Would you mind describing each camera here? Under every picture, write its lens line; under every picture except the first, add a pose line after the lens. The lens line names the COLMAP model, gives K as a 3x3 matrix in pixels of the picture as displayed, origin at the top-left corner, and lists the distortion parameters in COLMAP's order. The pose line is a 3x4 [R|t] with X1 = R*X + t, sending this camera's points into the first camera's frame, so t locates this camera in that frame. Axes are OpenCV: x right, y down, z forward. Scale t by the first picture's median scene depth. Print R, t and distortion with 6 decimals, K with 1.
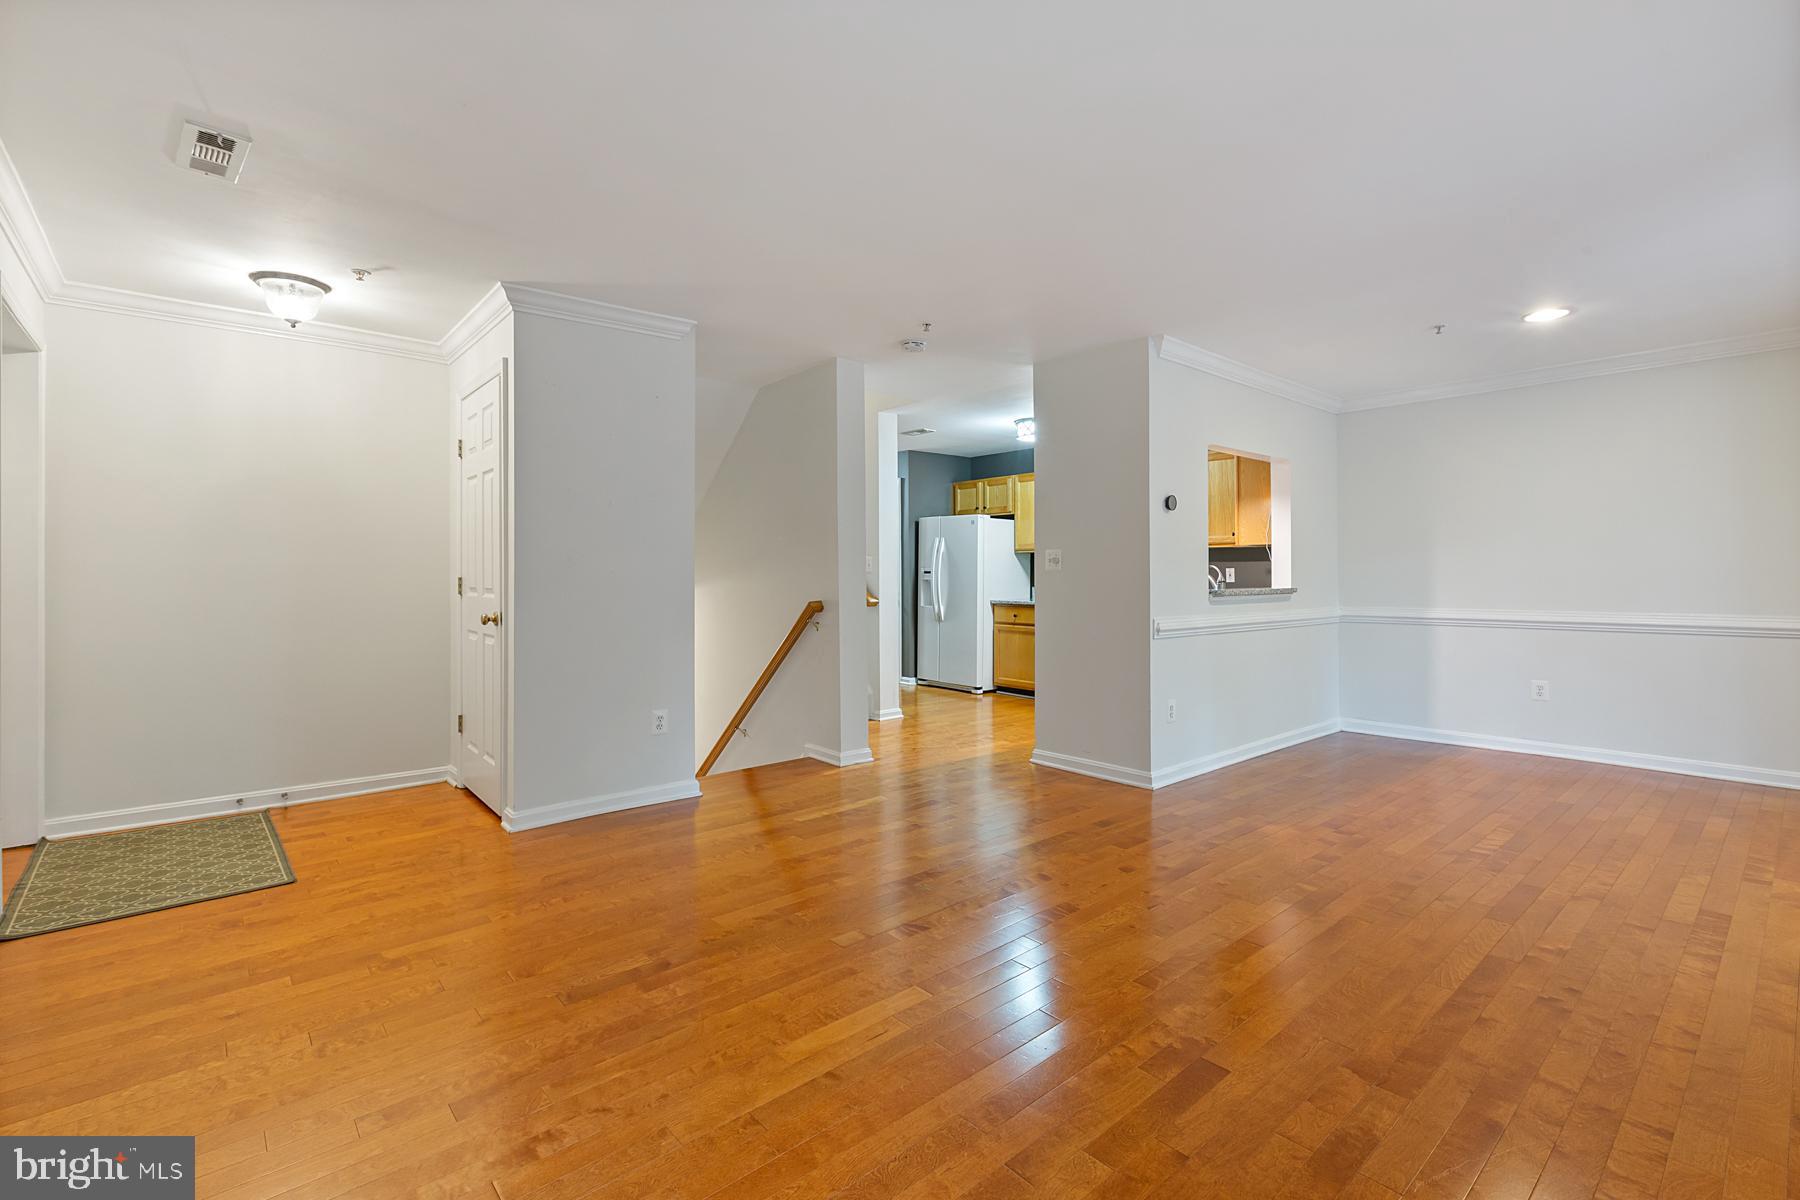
lens RADIAL K [[811.5, 0, 901.0], [0, 811.5, 567.4], [0, 0, 1]] dist [0.001864, 0.000351]
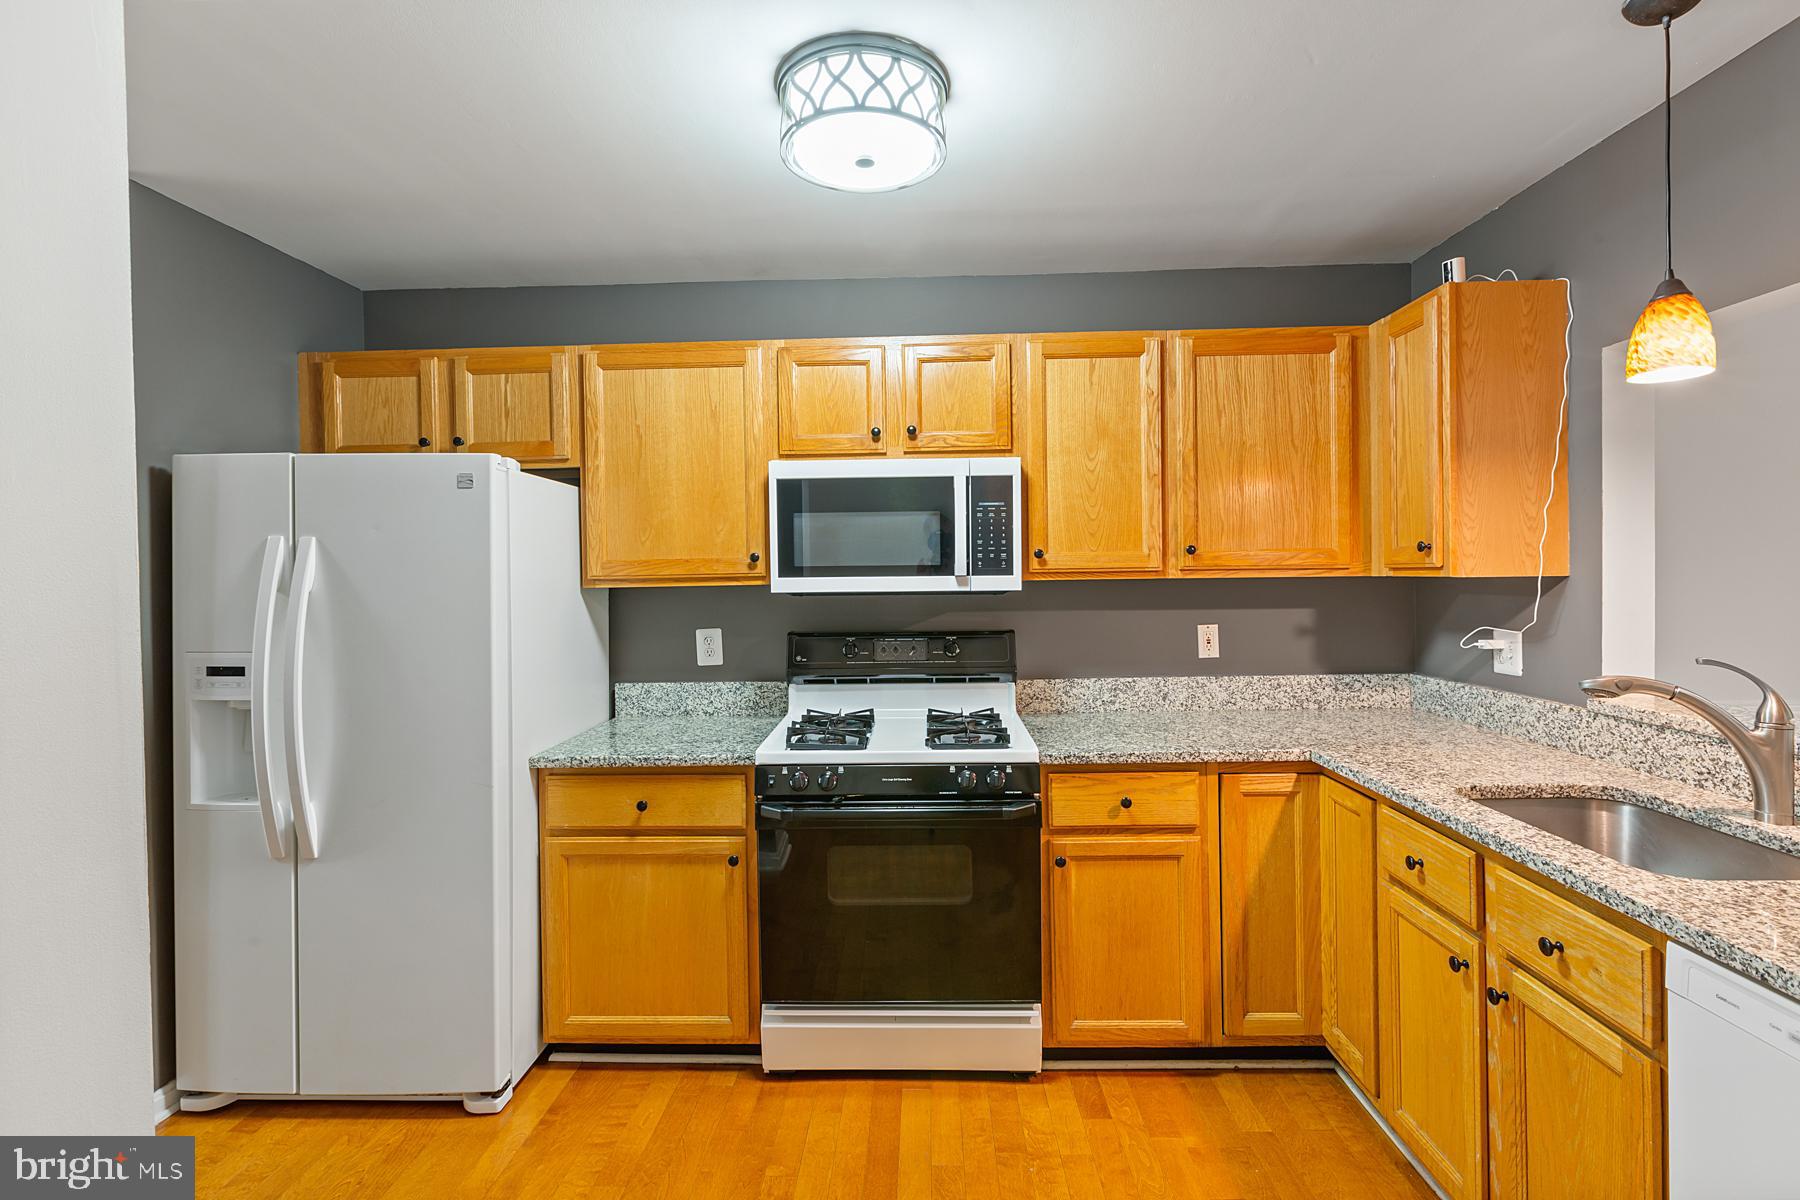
lens RADIAL K [[814.6, 0, 904.2], [0, 814.6, 578.3], [0, 0, 1]] dist [0.001150, 0.000251]
pose [[0.676078, -0.013316, 0.736710, -0.012188], [0.008626, 0.999911, 0.010157, -0.024665], [-0.736780, -0.000513, 0.676132, 0.705517]]
